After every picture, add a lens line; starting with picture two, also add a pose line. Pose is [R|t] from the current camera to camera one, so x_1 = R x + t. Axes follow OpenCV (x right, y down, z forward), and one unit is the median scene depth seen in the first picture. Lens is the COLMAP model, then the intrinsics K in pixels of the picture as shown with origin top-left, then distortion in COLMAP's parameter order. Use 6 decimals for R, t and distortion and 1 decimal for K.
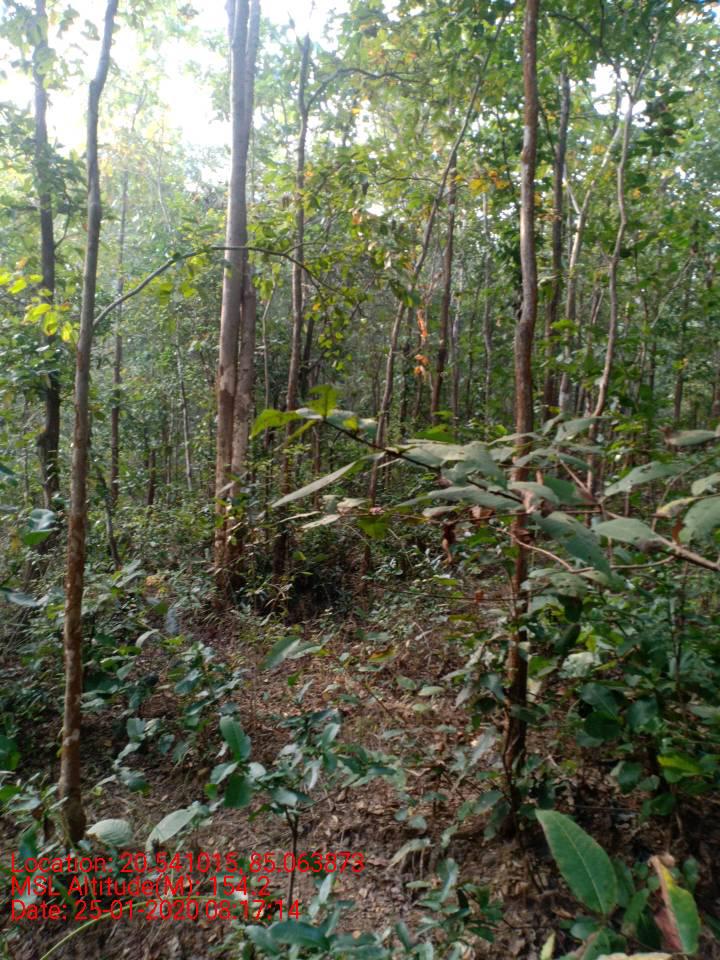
lens RADIAL K [[700.2, 0, 355.1], [0, 700.2, 483.8], [0, 0, 1]] dist [0.128831, -0.189545]
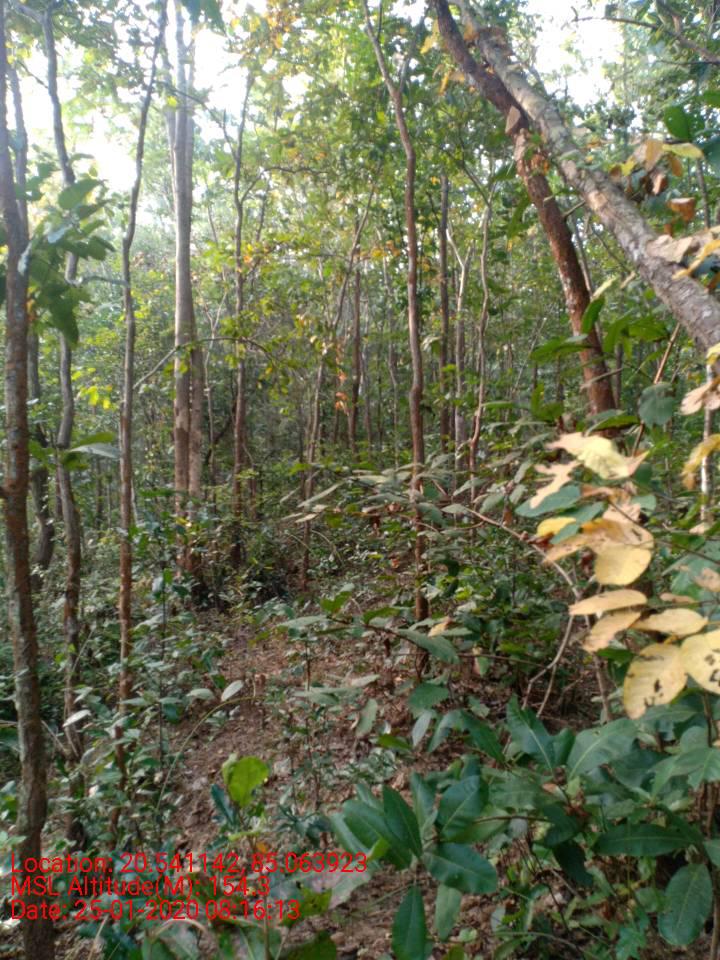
lens RADIAL K [[700.2, 0, 355.1], [0, 700.2, 483.8], [0, 0, 1]] dist [0.128831, -0.189545]
pose [[0.991511, -0.047221, 0.121143, -0.044467], [0.050153, 0.998515, -0.021262, 0.003482], [-0.119959, 0.027157, 0.992407, -0.256448]]
